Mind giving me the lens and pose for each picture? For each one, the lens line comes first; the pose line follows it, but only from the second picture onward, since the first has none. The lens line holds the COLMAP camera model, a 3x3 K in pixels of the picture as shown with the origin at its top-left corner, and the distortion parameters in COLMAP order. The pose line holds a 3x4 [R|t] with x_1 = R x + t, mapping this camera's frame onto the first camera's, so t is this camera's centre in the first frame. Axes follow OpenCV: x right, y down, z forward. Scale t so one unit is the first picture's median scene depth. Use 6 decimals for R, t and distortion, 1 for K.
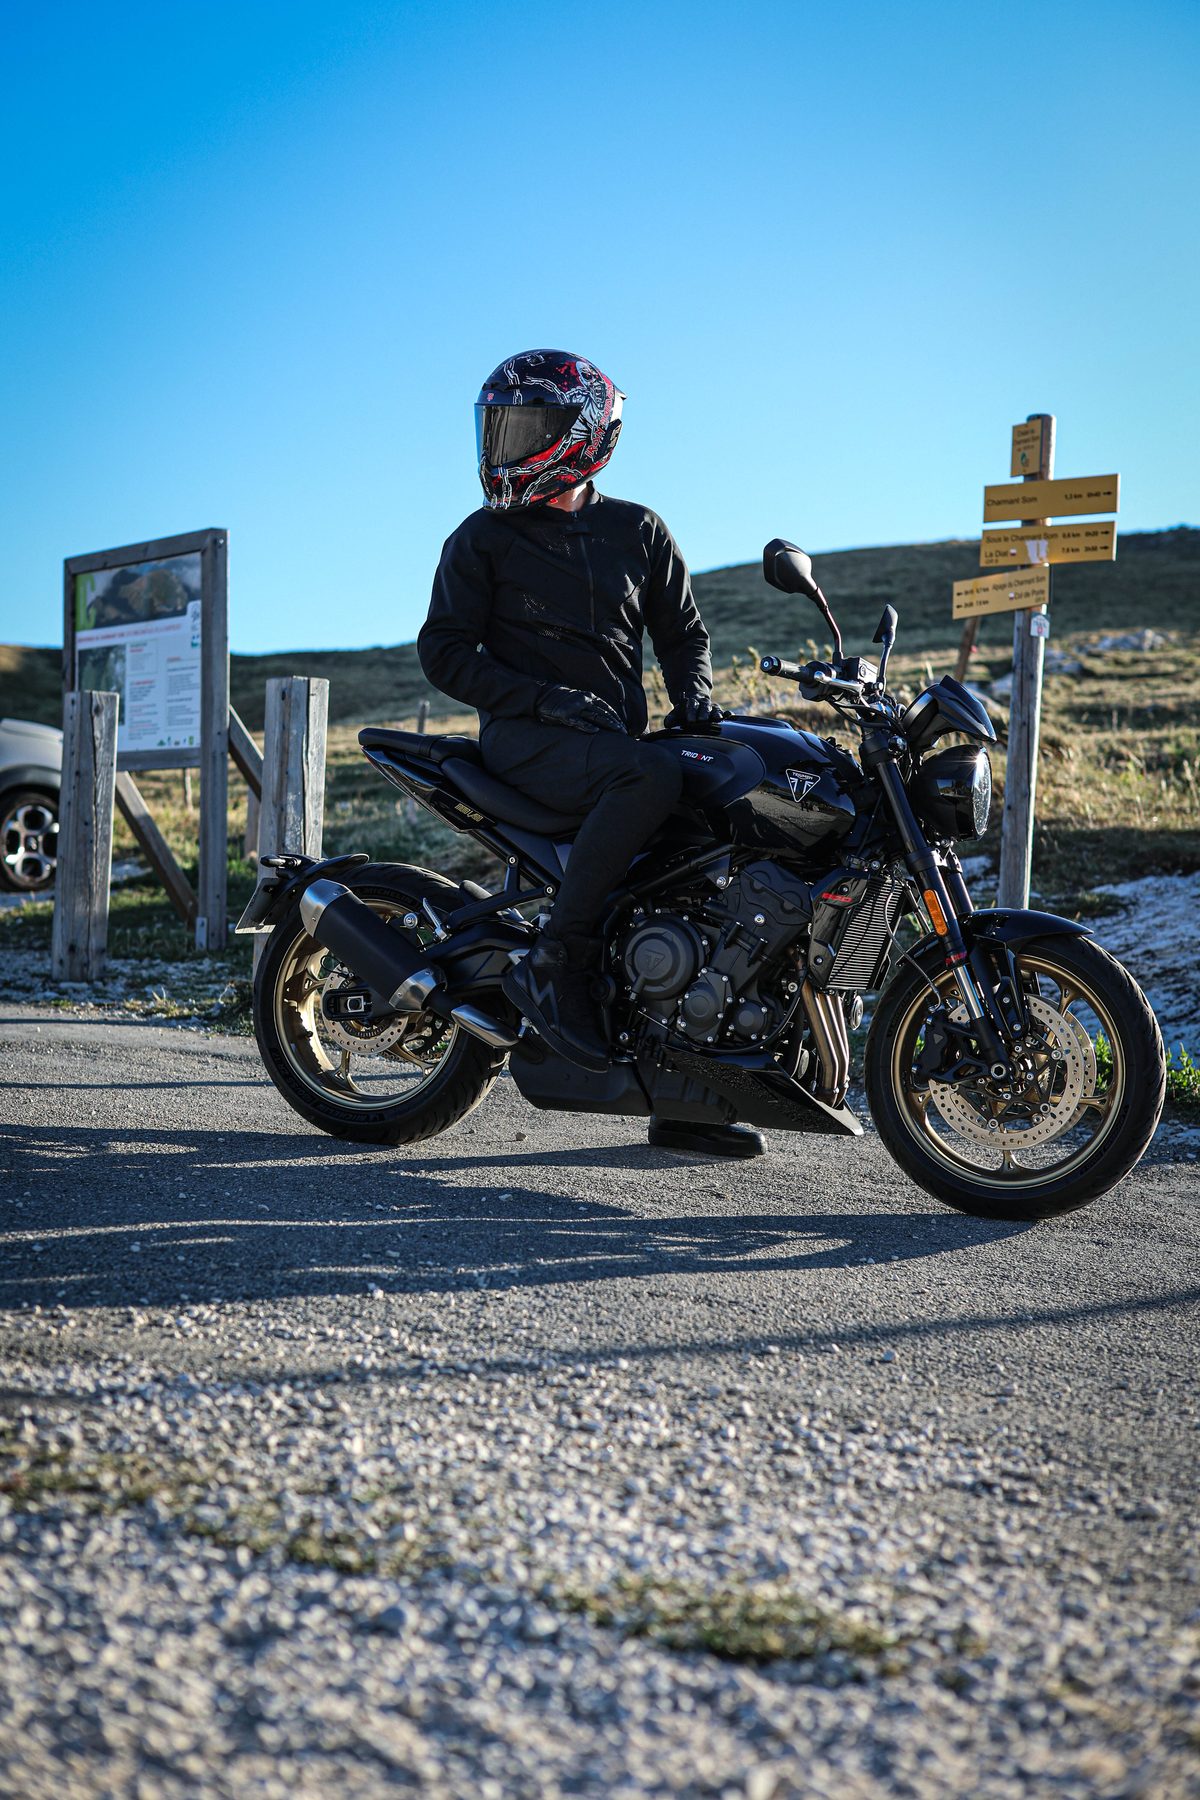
lens RADIAL K [[2379.3, 0, 600.0], [0, 2379.3, 900.0], [0, 0, 1]] dist [0.002905, -0.001916]
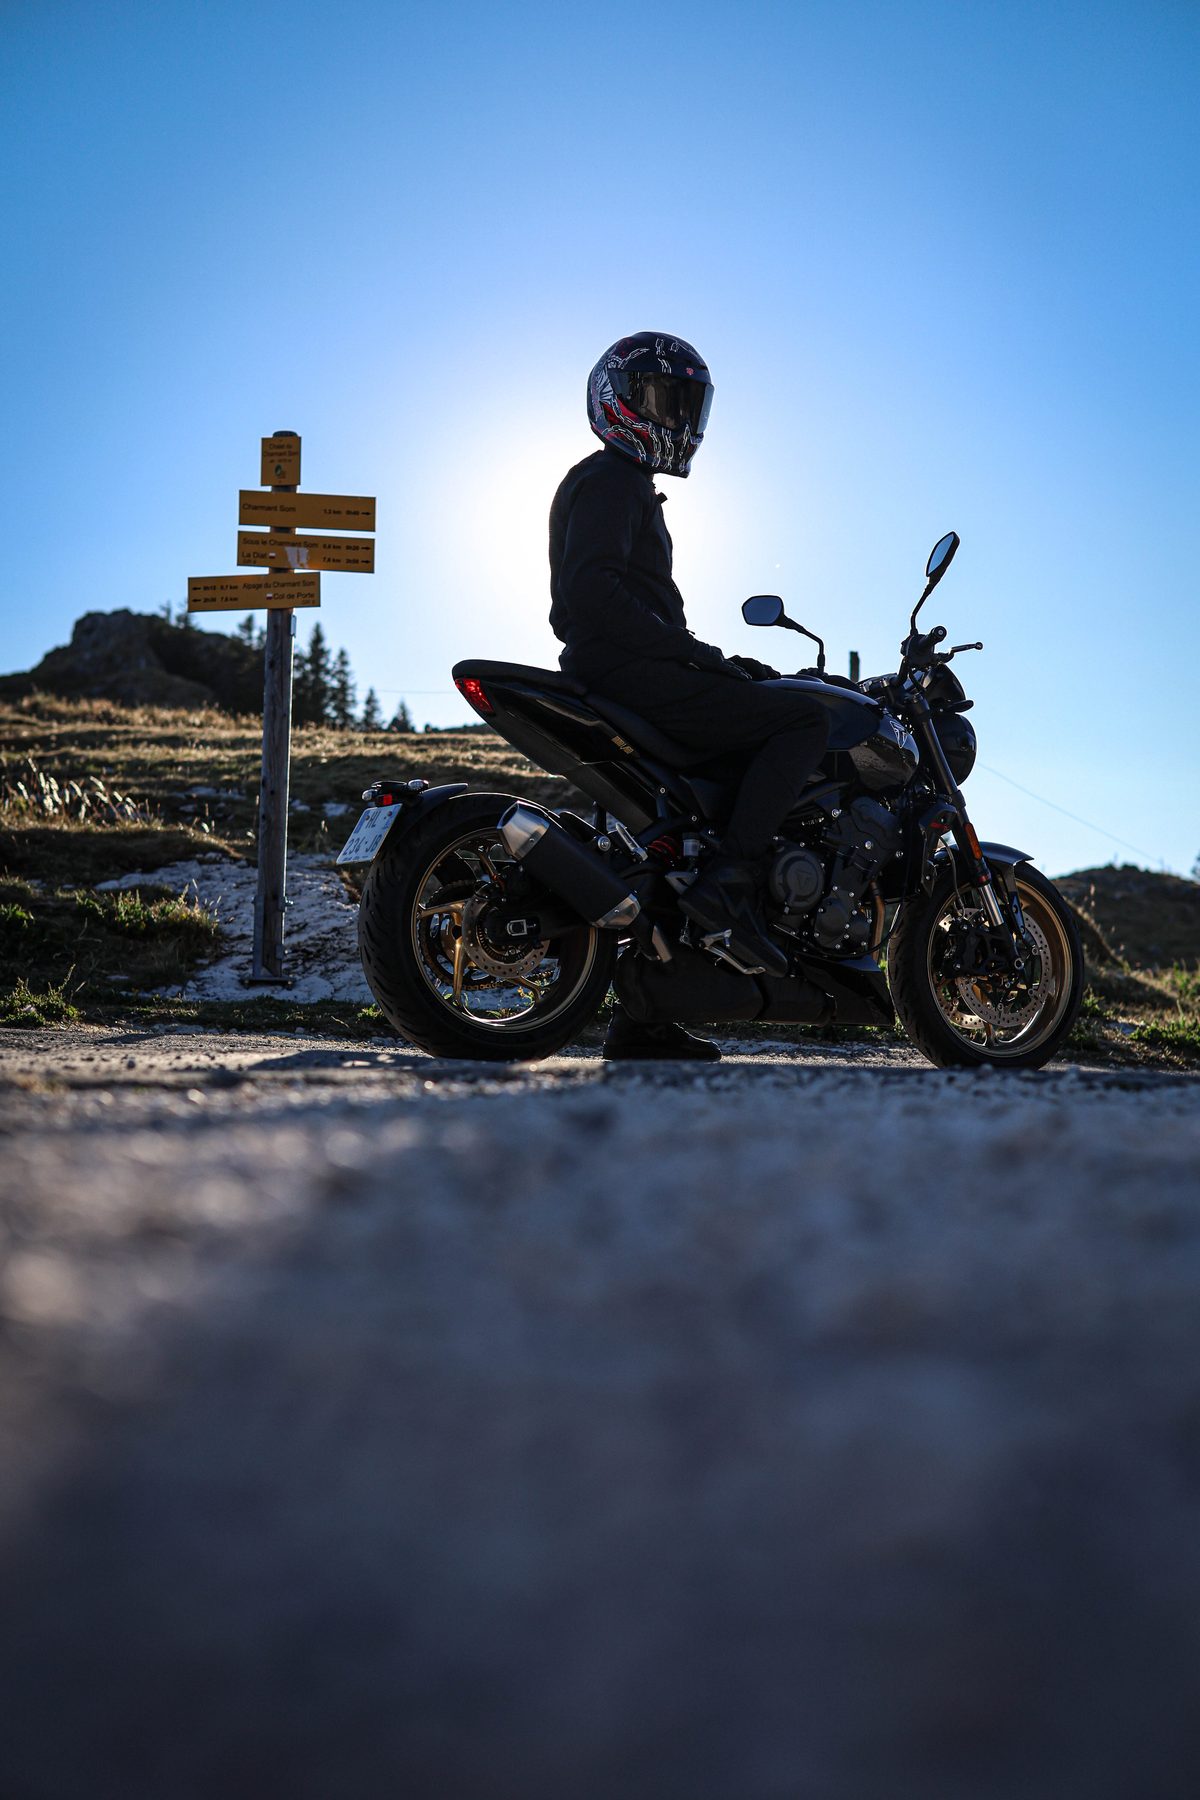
lens RADIAL K [[2379.3, 0, 600.0], [0, 2379.3, 900.0], [0, 0, 1]] dist [0.002905, -0.001916]
pose [[0.625204, 0.007564, 0.780425, -0.581183], [0.016394, 0.999605, -0.022822, 0.037068], [-0.780289, 0.027063, 0.624833, 0.220611]]
